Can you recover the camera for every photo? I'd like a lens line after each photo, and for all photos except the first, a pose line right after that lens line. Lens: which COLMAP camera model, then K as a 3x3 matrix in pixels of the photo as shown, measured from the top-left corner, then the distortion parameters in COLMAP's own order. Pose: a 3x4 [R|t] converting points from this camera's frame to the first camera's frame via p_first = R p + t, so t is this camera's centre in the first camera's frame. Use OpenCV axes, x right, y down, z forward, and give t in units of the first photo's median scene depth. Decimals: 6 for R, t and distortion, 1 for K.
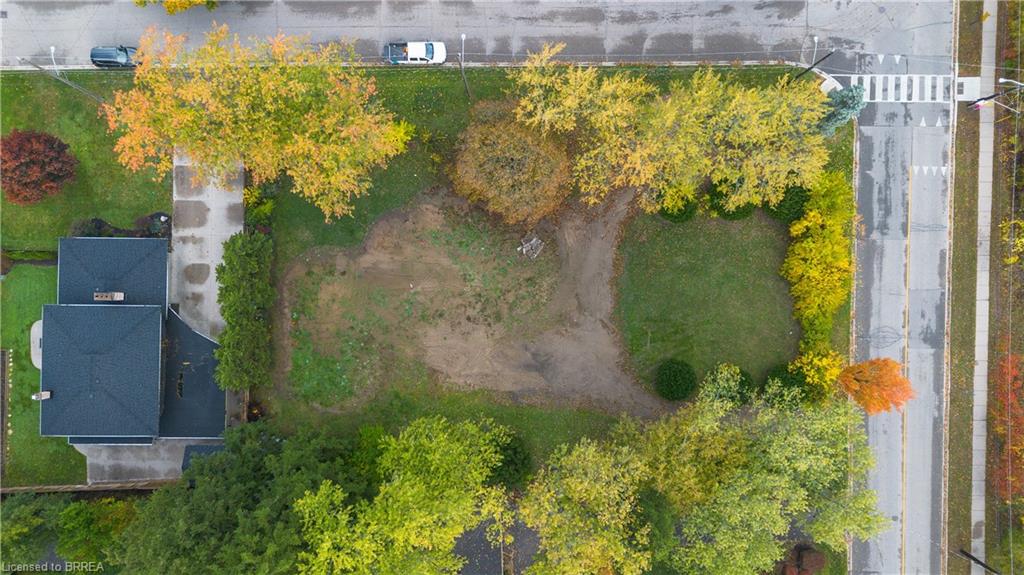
lens RADIAL K [[712.6, 0, 516.4], [0, 712.6, 286.5], [0, 0, 1]] dist [0.109013, -0.094670]
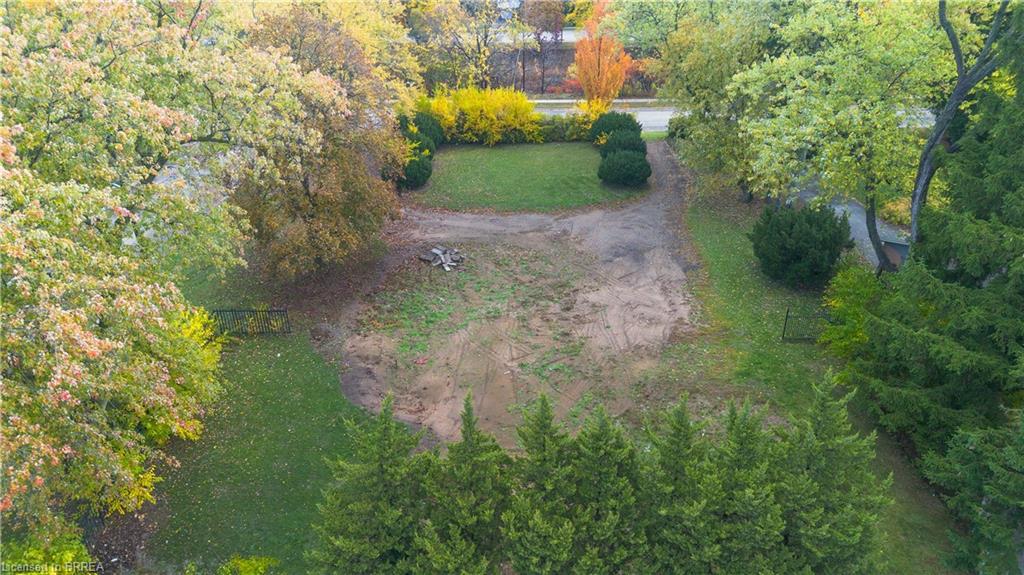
lens RADIAL K [[712.6, 0, 516.4], [0, 712.6, 286.5], [0, 0, 1]] dist [0.109013, -0.094670]
pose [[-0.007281, -0.470111, 0.882577, -0.541913], [0.999818, -0.018967, -0.001855, 0.007153], [0.017611, 0.882403, 0.470164, 0.719185]]
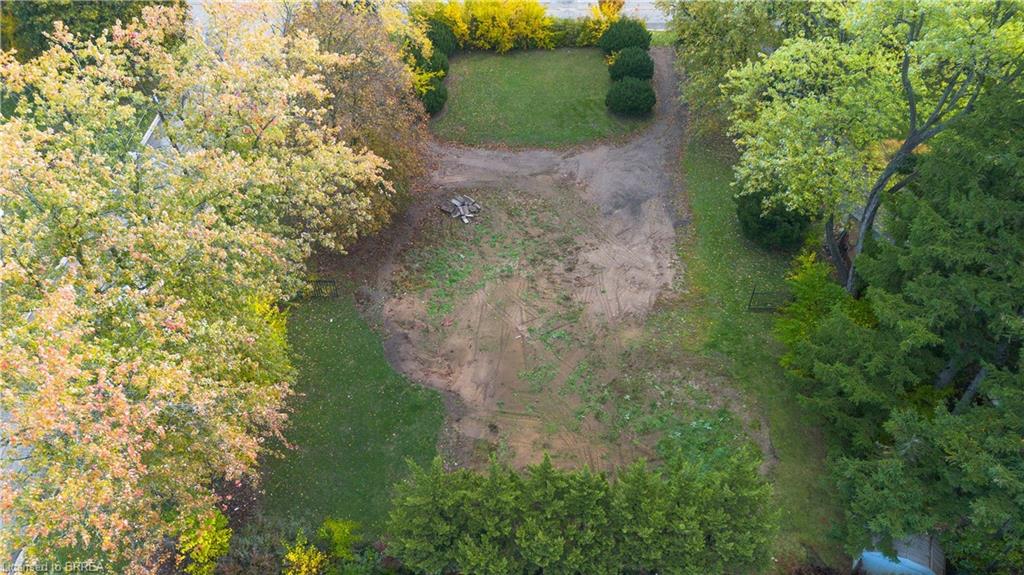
lens RADIAL K [[712.6, 0, 516.4], [0, 712.6, 286.5], [0, 0, 1]] dist [0.109013, -0.094670]
pose [[0.007112, -0.684141, 0.729315, -0.543729], [0.999864, -0.005982, -0.015362, 0.006568], [0.014873, 0.729325, 0.684005, 0.565892]]
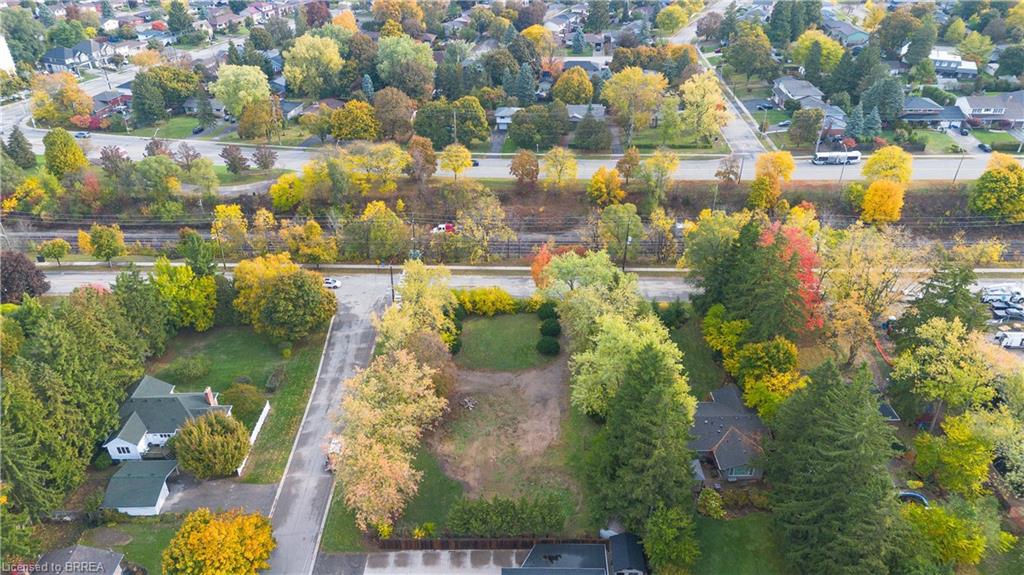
lens RADIAL K [[712.6, 0, 516.4], [0, 712.6, 286.5], [0, 0, 1]] dist [0.109013, -0.094670]
pose [[-0.000258, -0.535036, 0.844829, -1.188511], [0.999950, -0.008554, -0.005112, 0.059177], [0.009961, 0.844786, 0.535012, -0.083422]]
